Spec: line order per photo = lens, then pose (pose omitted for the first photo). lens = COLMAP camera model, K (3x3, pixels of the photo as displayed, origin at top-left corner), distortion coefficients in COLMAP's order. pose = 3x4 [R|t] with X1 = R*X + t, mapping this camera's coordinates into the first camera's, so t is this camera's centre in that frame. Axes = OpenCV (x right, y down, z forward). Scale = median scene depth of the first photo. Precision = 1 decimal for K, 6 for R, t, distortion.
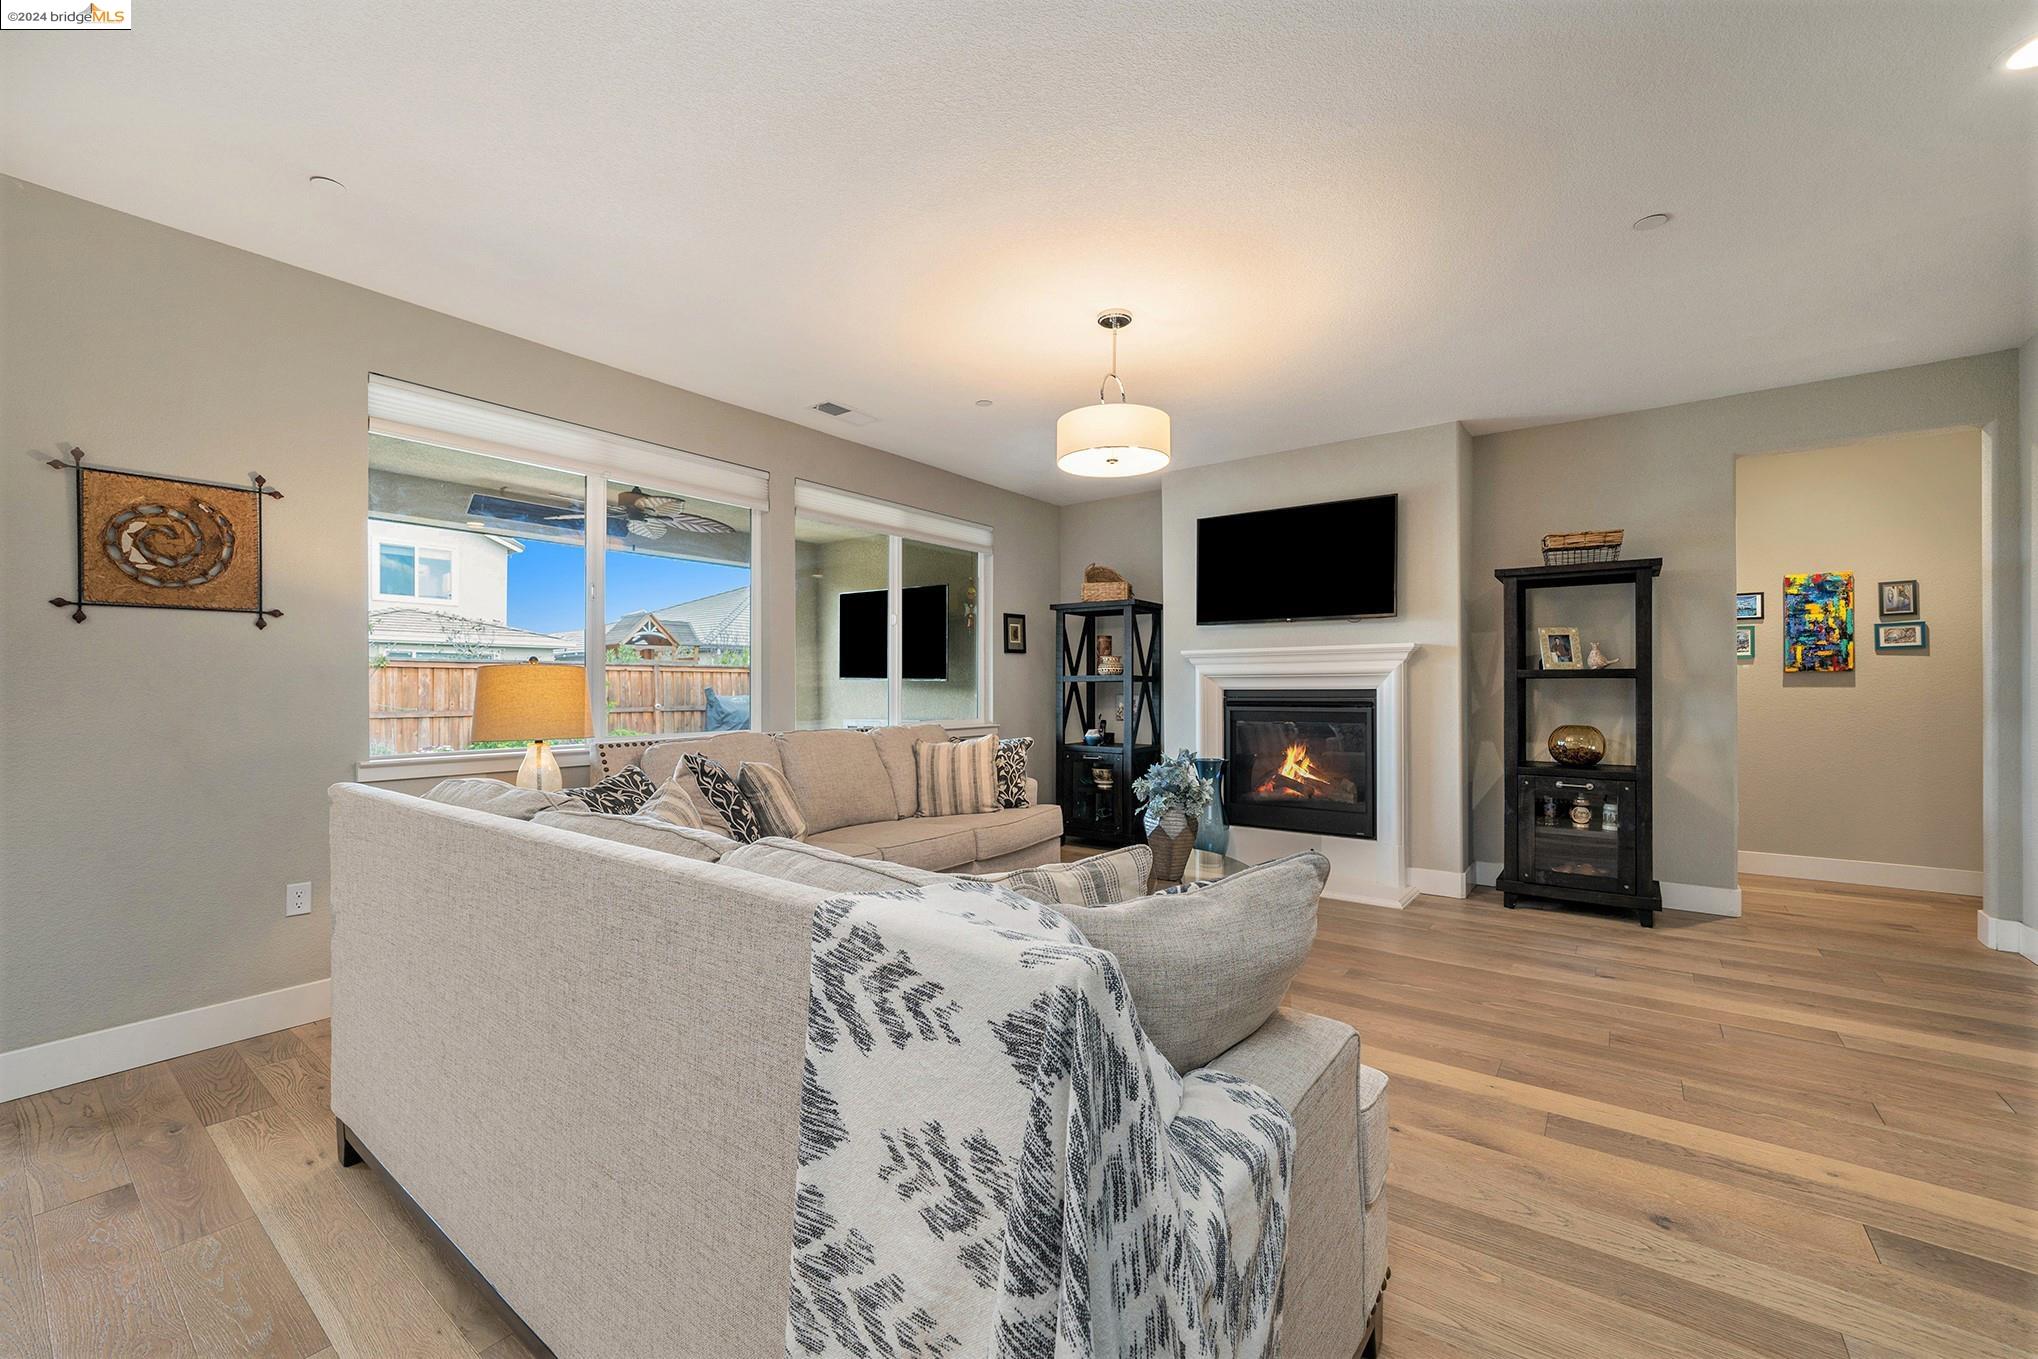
lens RADIAL K [[804.0, 0, 1013.7], [0, 804.0, 683.1], [0, 0, 1]] dist [-0.011010, 0.000281]
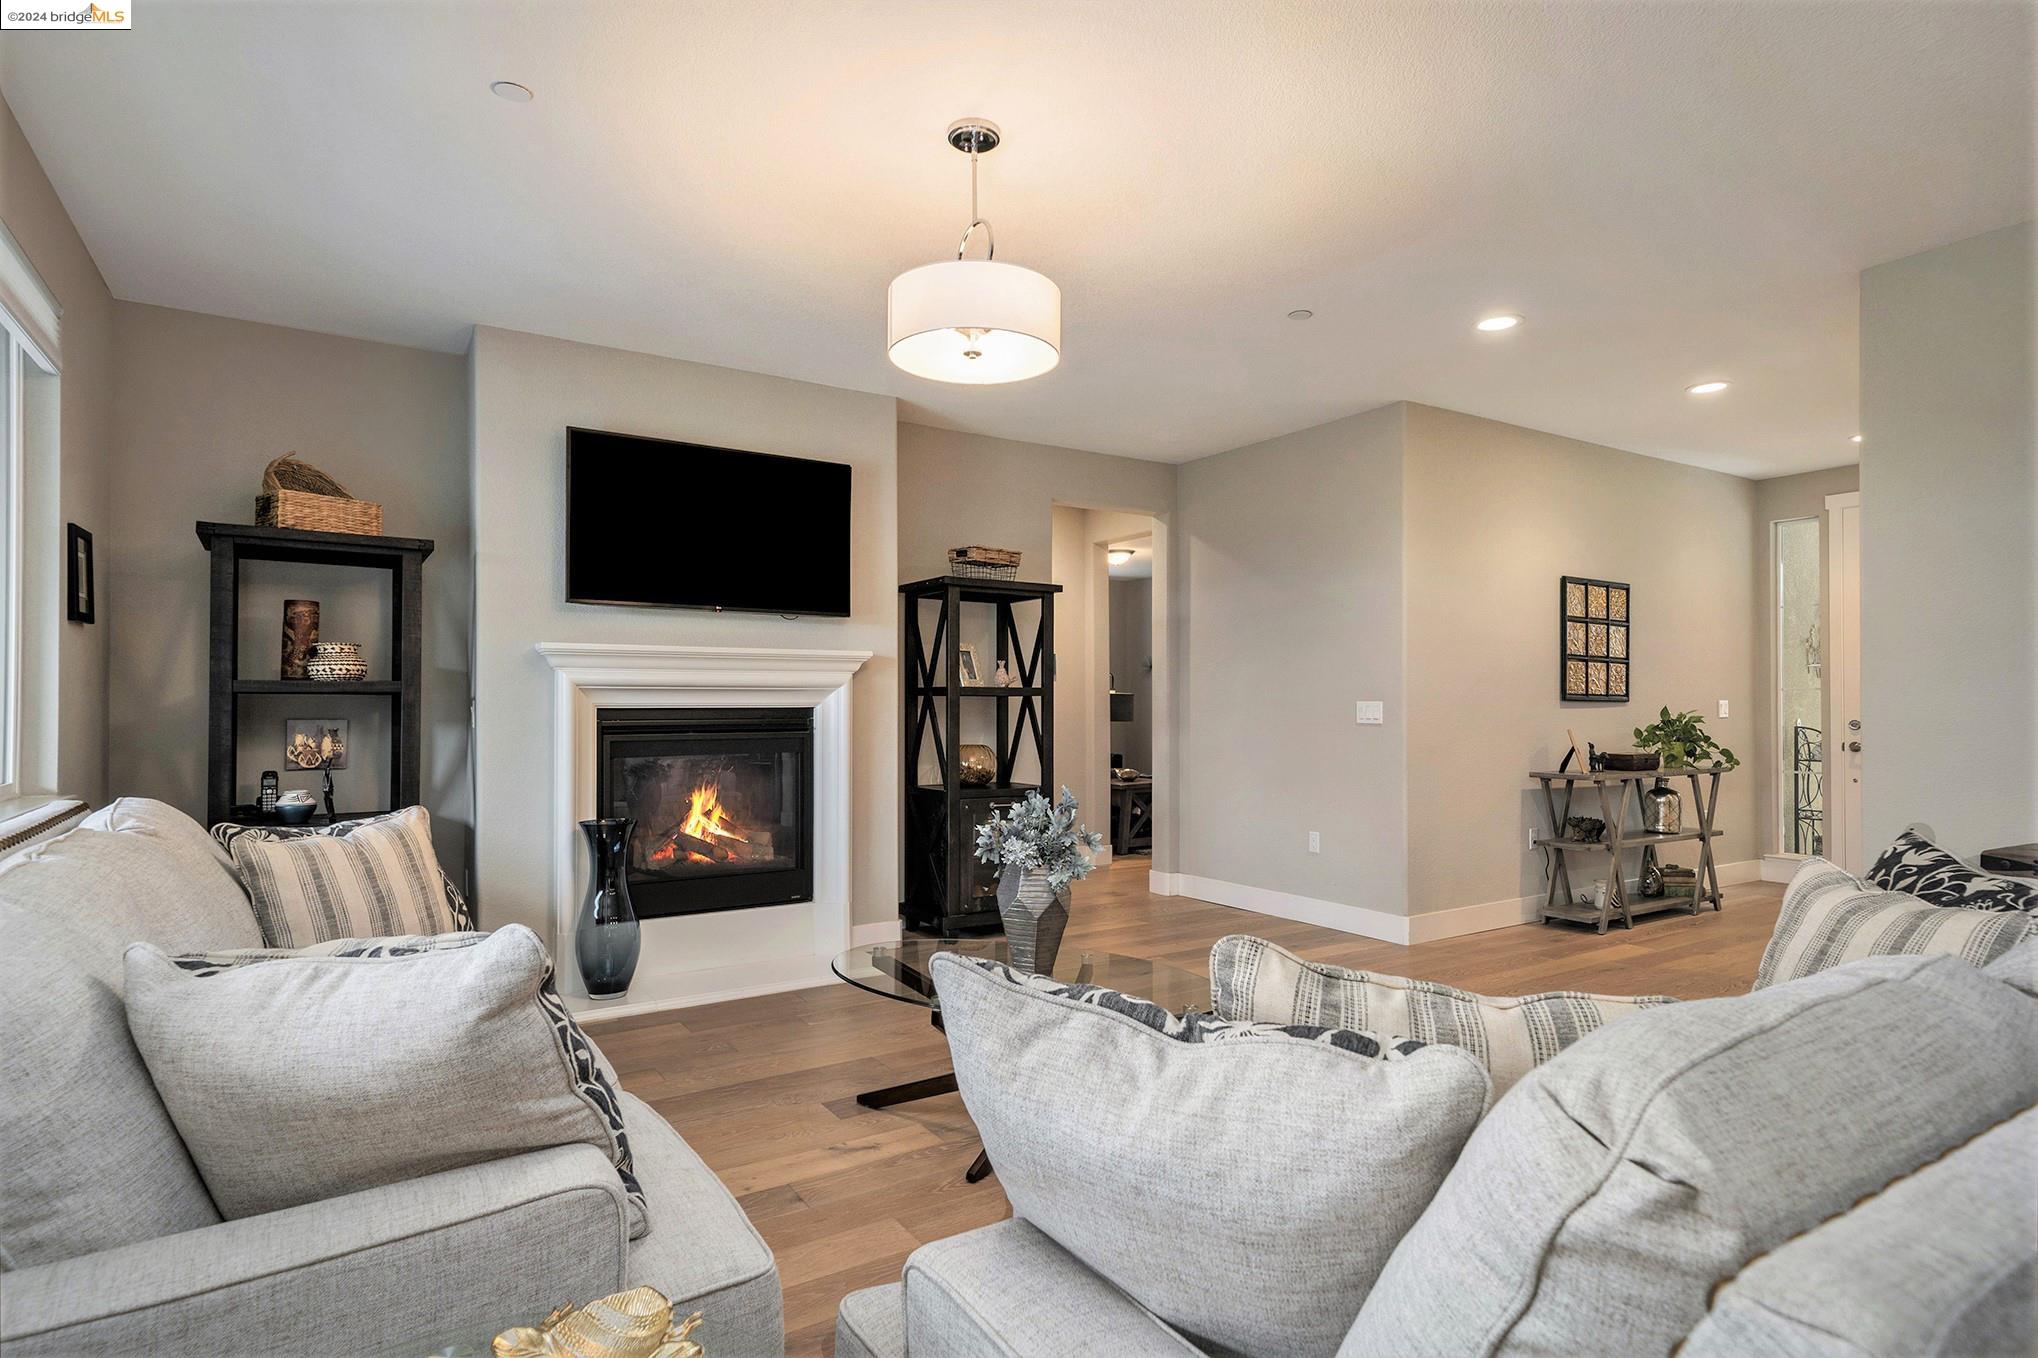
lens RADIAL K [[1056.1, 0, 1021.5], [0, 1056.1, 695.9], [0, 0, 1]] dist [-0.000071, 0.000292]
pose [[0.339679, 0.011860, 0.940467, -0.485813], [-0.005588, 0.999928, -0.010591, 0.006311], [-0.940525, -0.001658, 0.339721, 0.500962]]
